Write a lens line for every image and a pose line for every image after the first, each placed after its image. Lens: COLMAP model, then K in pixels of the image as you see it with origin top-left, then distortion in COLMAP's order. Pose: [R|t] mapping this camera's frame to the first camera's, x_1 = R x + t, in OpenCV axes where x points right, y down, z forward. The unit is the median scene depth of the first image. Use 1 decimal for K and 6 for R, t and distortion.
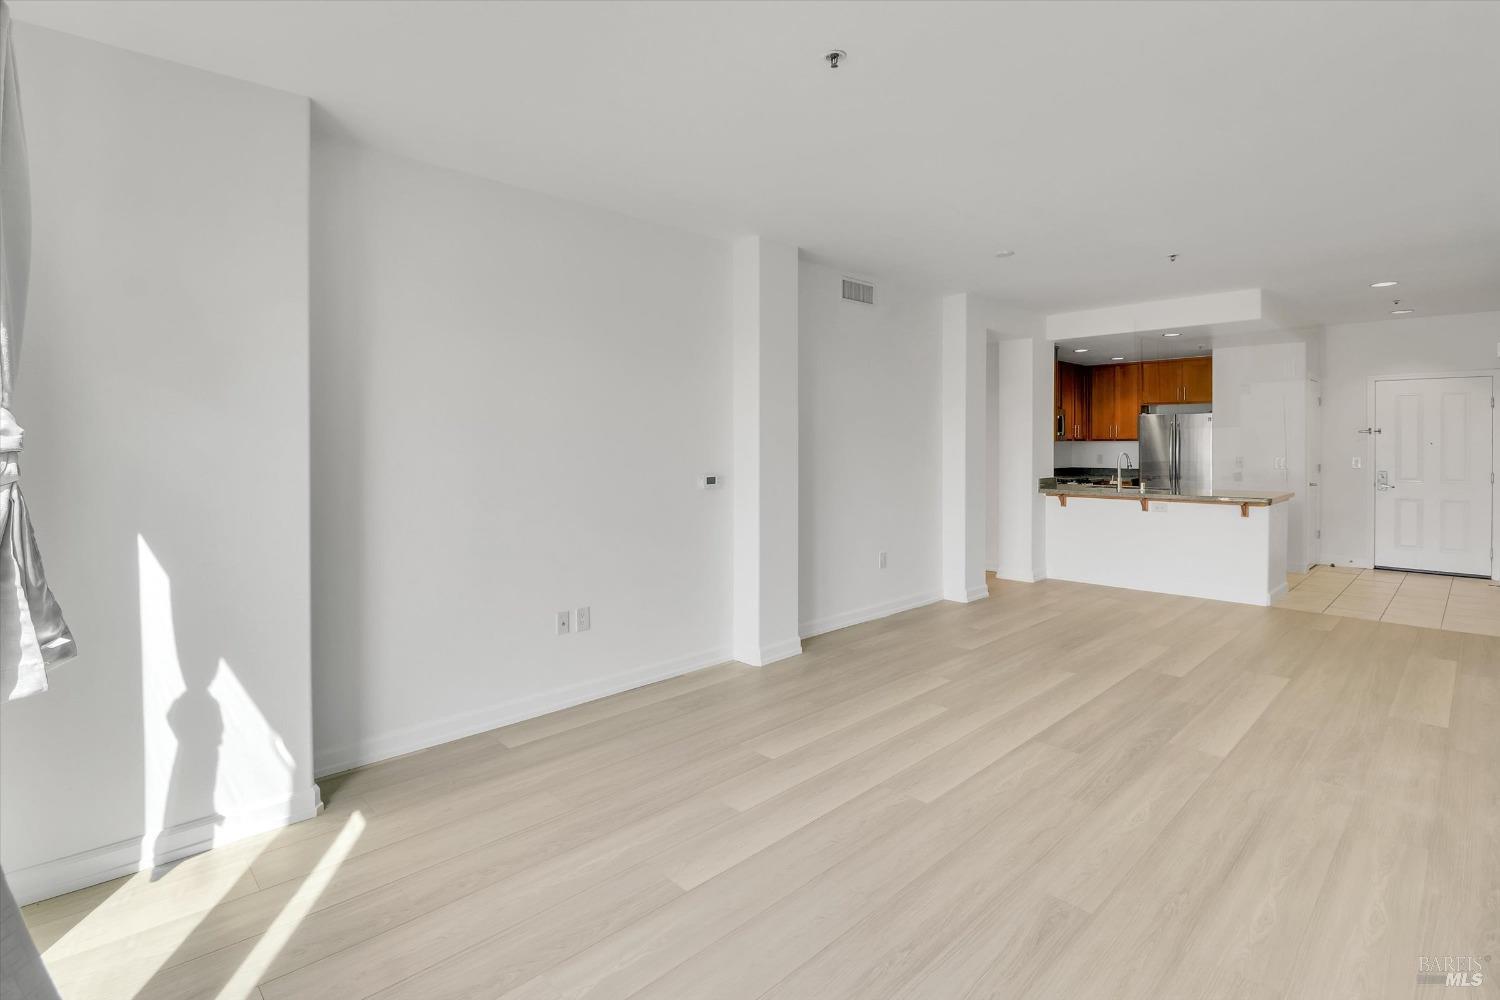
lens RADIAL K [[713.2, 0, 742.4], [0, 713.2, 443.9], [0, 0, 1]] dist [-0.000862, -0.014871]
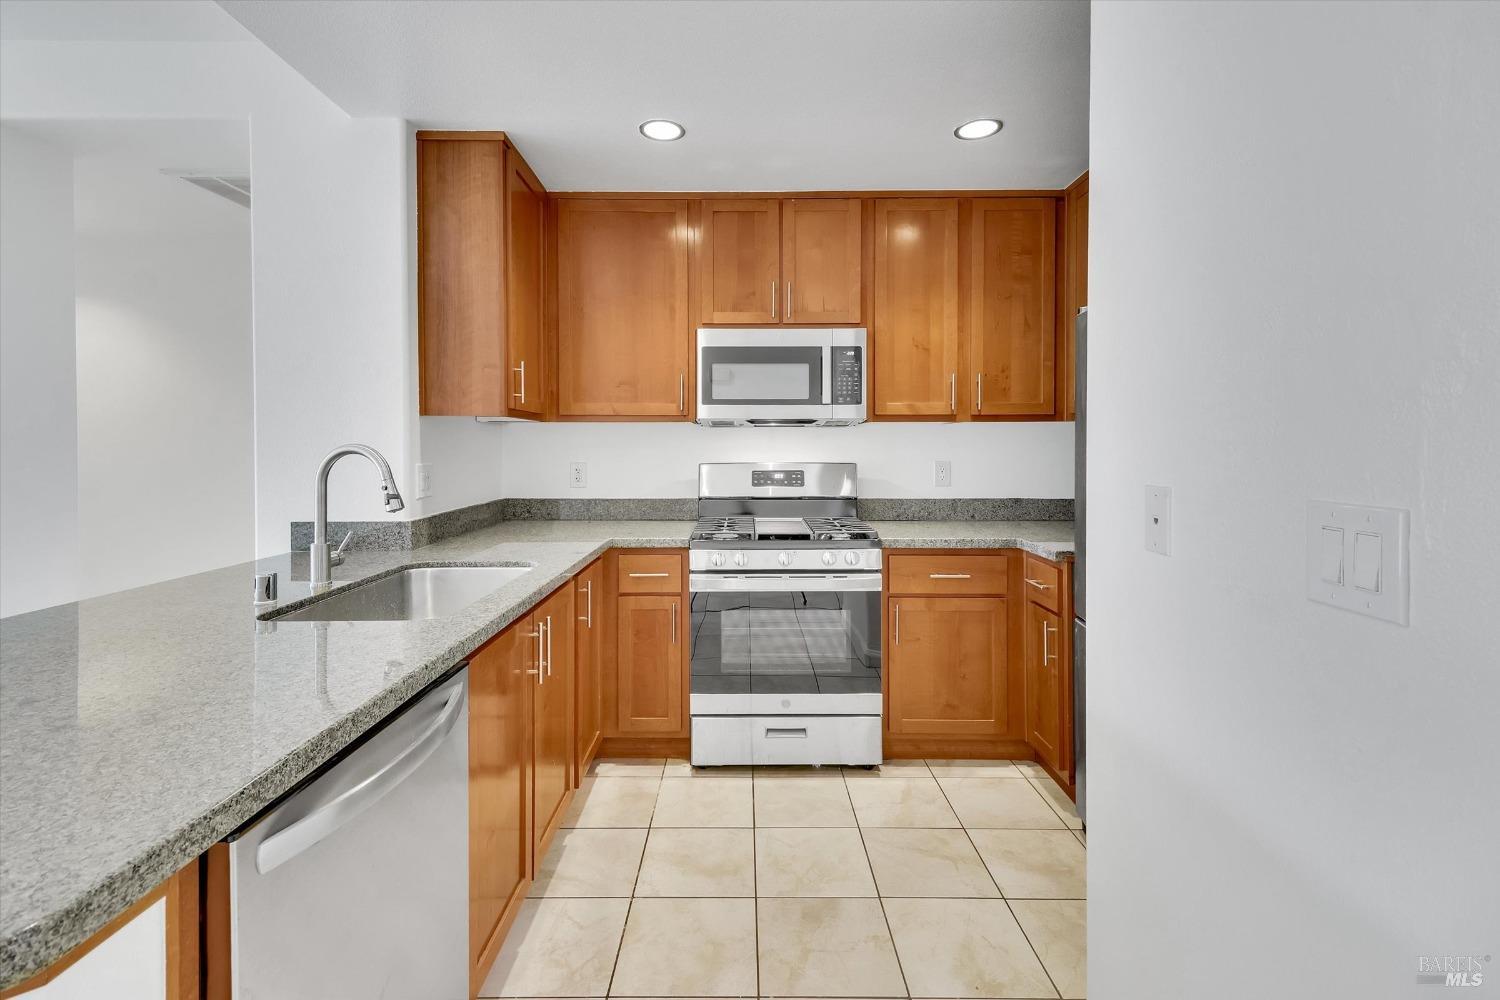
lens RADIAL K [[684.2, 0, 744.2], [0, 684.2, 454.7], [0, 0, 1]] dist [0.036350, -0.010645]
pose [[0.721954, 0.011227, -0.691850, 0.755499], [-0.004141, 0.999921, 0.011906, 0.010075], [0.691928, -0.005731, 0.721943, 0.846741]]
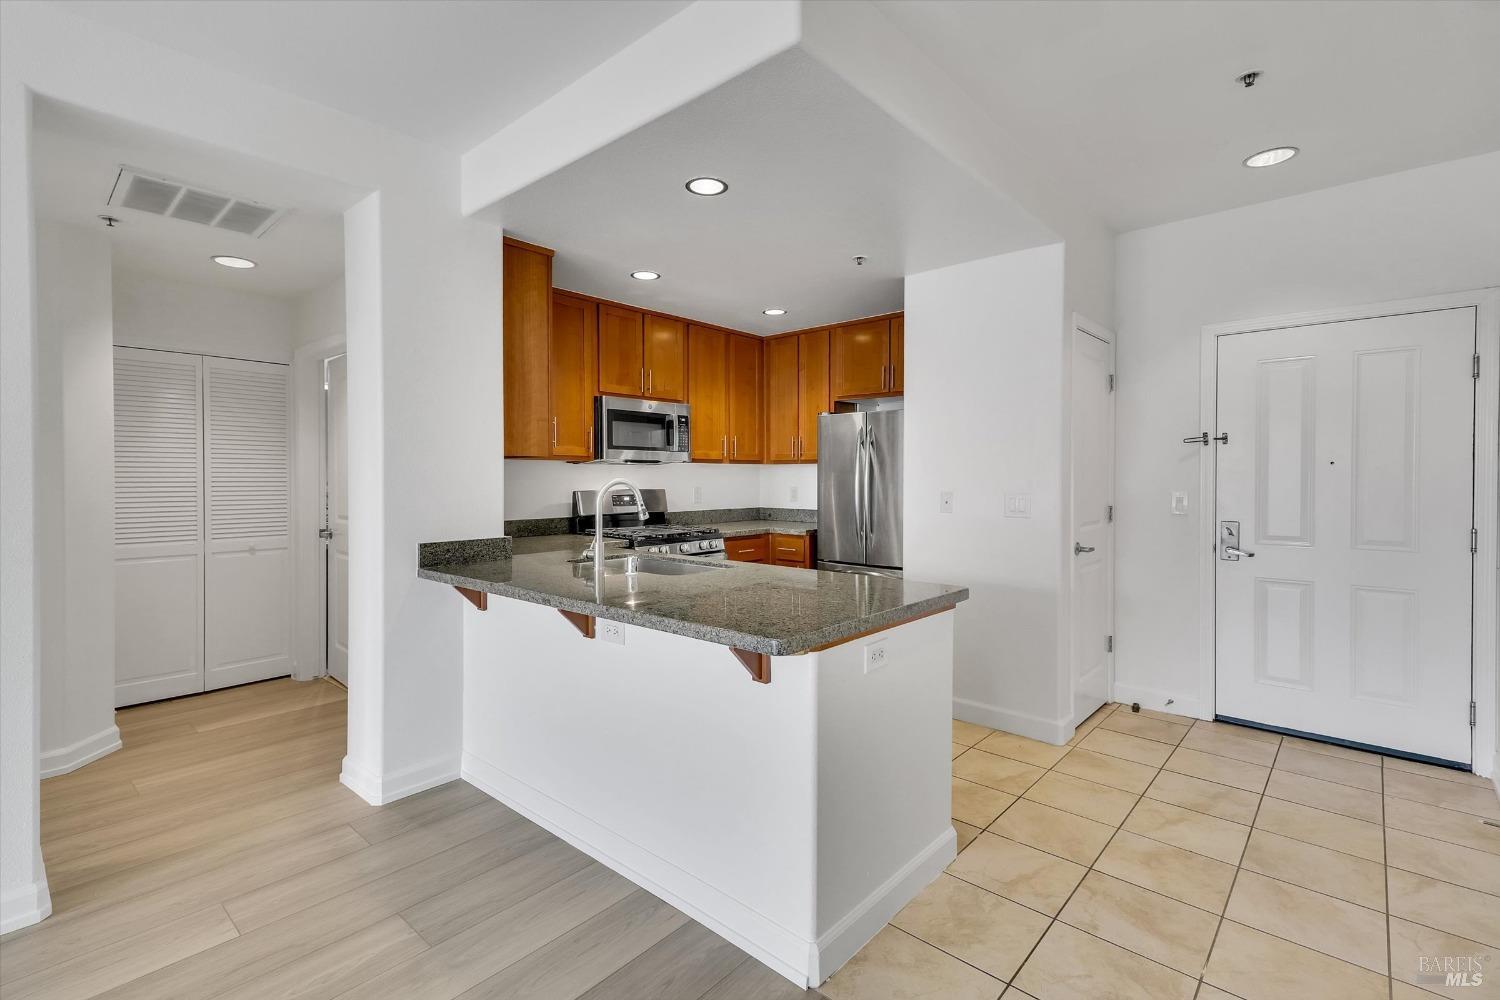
lens RADIAL K [[681.9, 0, 748.7], [0, 681.9, 481.7], [0, 0, 1]] dist [0.020527, -0.001245]
pose [[0.996717, 0.001753, 0.080947, 0.535850], [-0.002113, 0.999988, 0.004373, 0.009878], [-0.080938, -0.004529, 0.996709, 0.551590]]
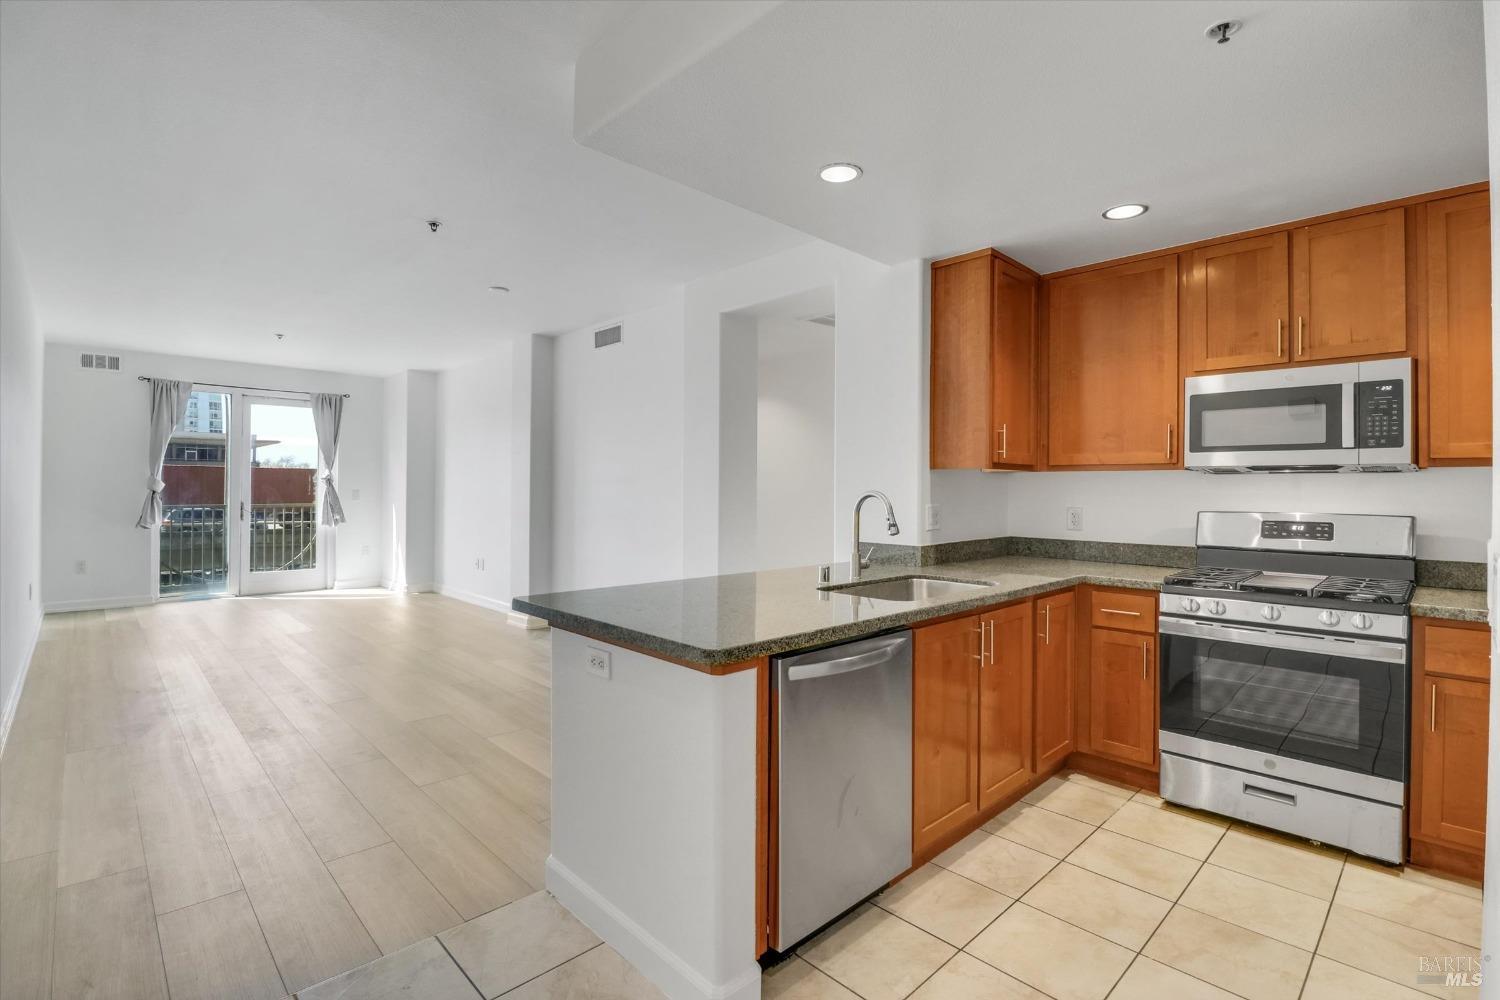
lens RADIAL K [[700.5, 0, 739.8], [0, 700.5, 485.0], [0, 0, 1]] dist [0.000246, -0.011721]
pose [[0.000003, -0.002475, -0.999997, 0.869448], [-0.010160, 0.999945, -0.002475, 0.008401], [0.999948, 0.010160, -0.000022, 0.853987]]
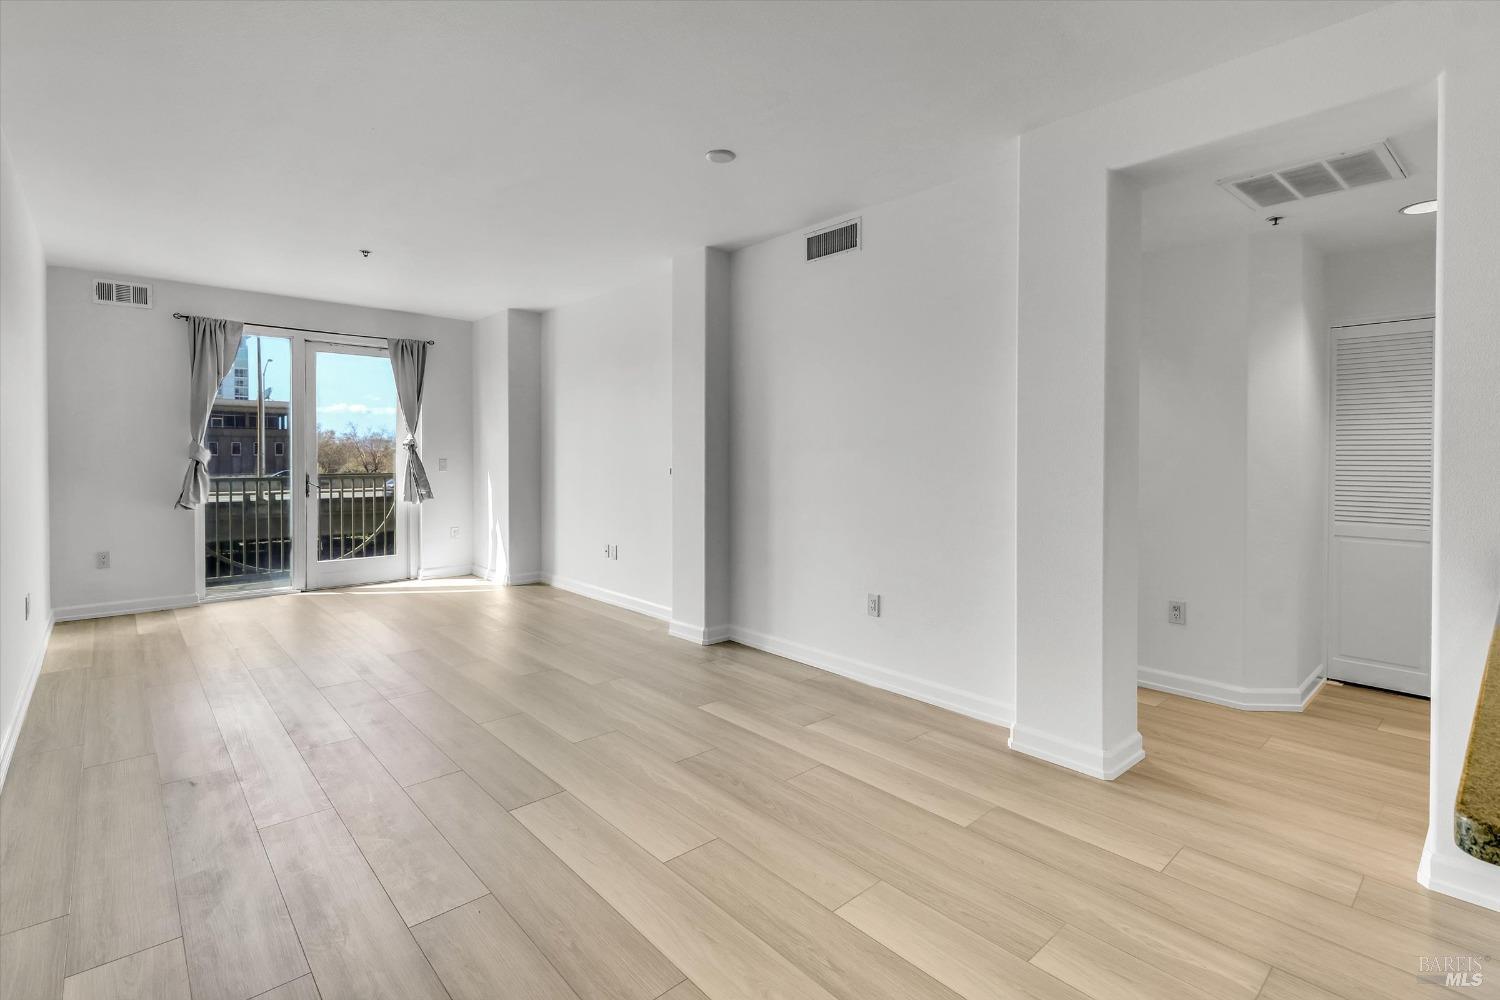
lens RADIAL K [[688.4, 0, 732.6], [0, 688.4, 468.3], [0, 0, 1]] dist [0.027042, -0.010002]
pose [[-0.029421, 0.022358, -0.999317, 0.650074], [-0.006069, 0.999727, 0.022546, 0.009913], [0.999549, 0.006729, -0.029277, 0.651846]]
